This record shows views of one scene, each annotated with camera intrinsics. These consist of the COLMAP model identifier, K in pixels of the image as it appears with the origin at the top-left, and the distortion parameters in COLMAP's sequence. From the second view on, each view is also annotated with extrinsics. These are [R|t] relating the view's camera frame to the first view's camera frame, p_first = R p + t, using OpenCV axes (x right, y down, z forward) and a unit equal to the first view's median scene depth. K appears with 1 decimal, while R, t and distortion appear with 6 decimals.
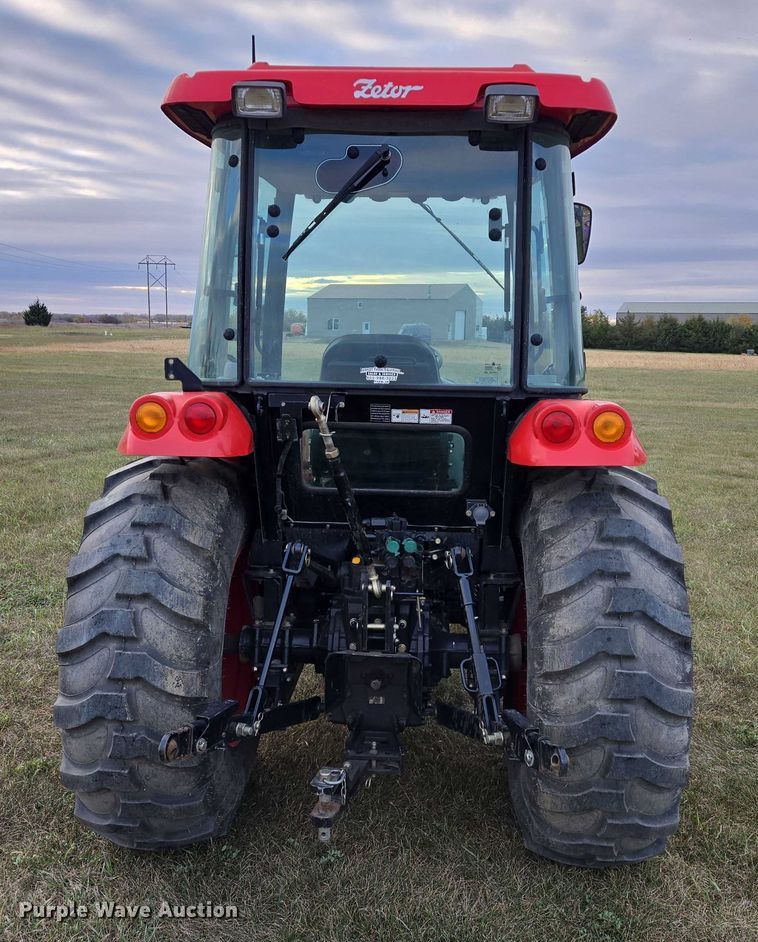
lens RADIAL K [[956.7, 0, 394.8], [0, 956.7, 480.5], [0, 0, 1]] dist [0.065803, 0.000000]
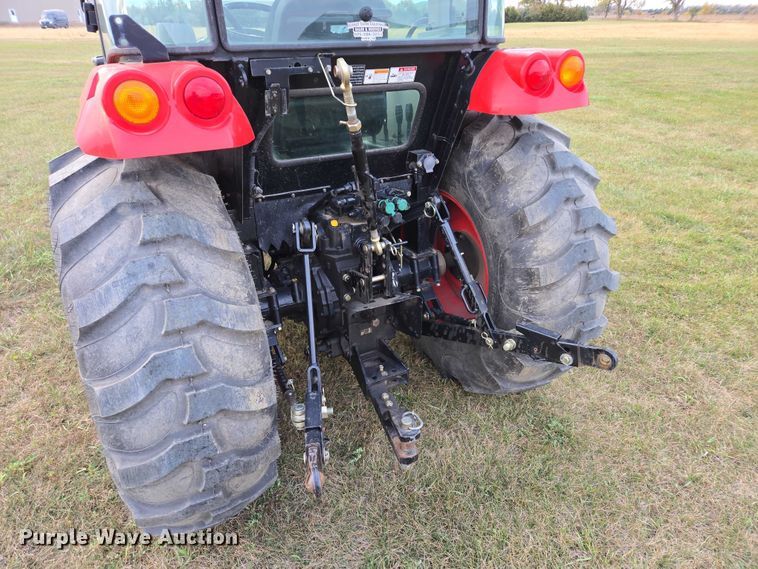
lens RADIAL K [[500.5, 0, 375.9], [0, 500.5, 283.5], [0, 0, 1]] dist [0.073616, -0.060358]
pose [[0.858952, -0.257973, 0.442325, -0.298422], [0.099931, 0.931663, 0.349310, -0.052882], [-0.502211, -0.255839, 0.826033, 0.528331]]
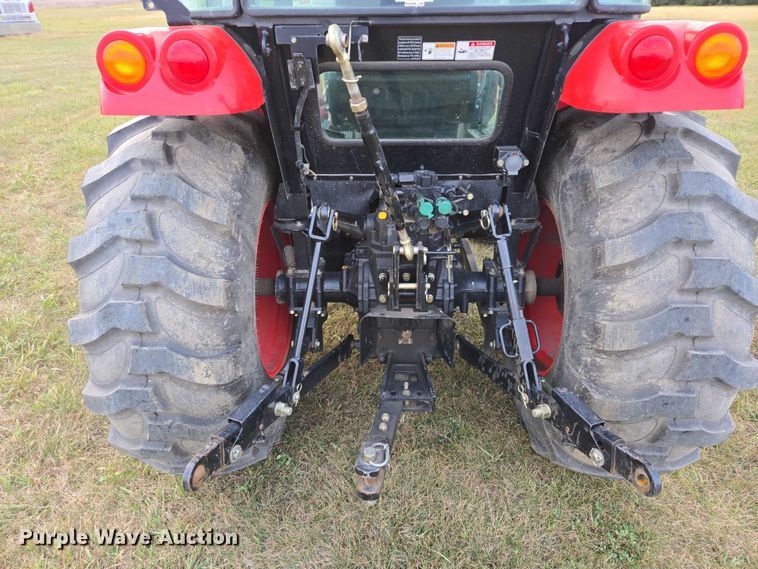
lens RADIAL K [[500.5, 0, 376.6], [0, 500.5, 284.2], [0, 0, 1]] dist [0.073616, -0.060358]
pose [[0.999365, -0.035426, 0.003710, -0.056086], [0.031928, 0.937080, 0.347652, -0.033516], [-0.015792, -0.347312, 0.937616, 0.533476]]
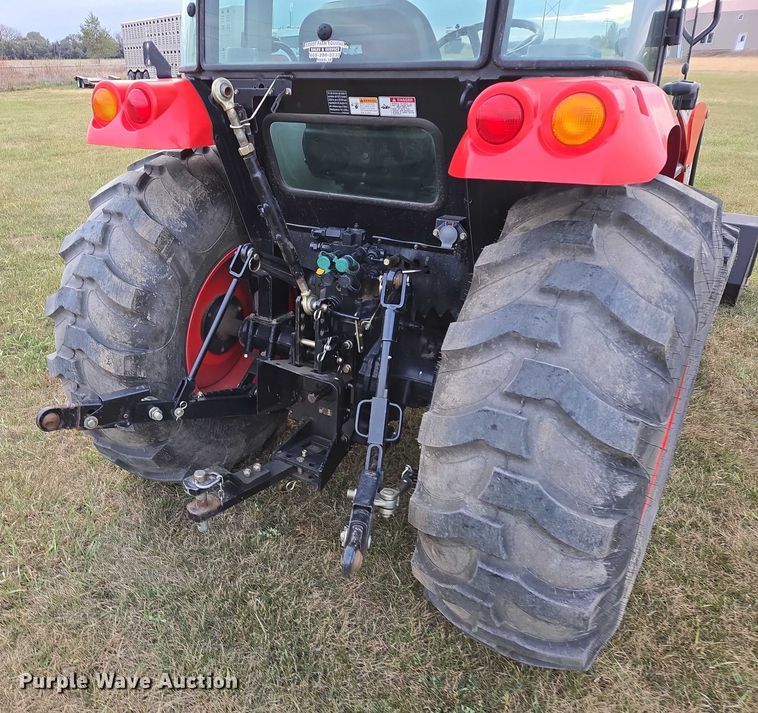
lens RADIAL K [[648.8, 0, 270.2], [0, 648.8, 370.0], [0, 0, 1]] dist [0.076157, -0.067387]
pose [[0.820606, 0.214452, -0.529731, 0.312168], [-0.054178, 0.951942, 0.301449, -0.017219], [0.568920, -0.218671, 0.792788, 0.473423]]
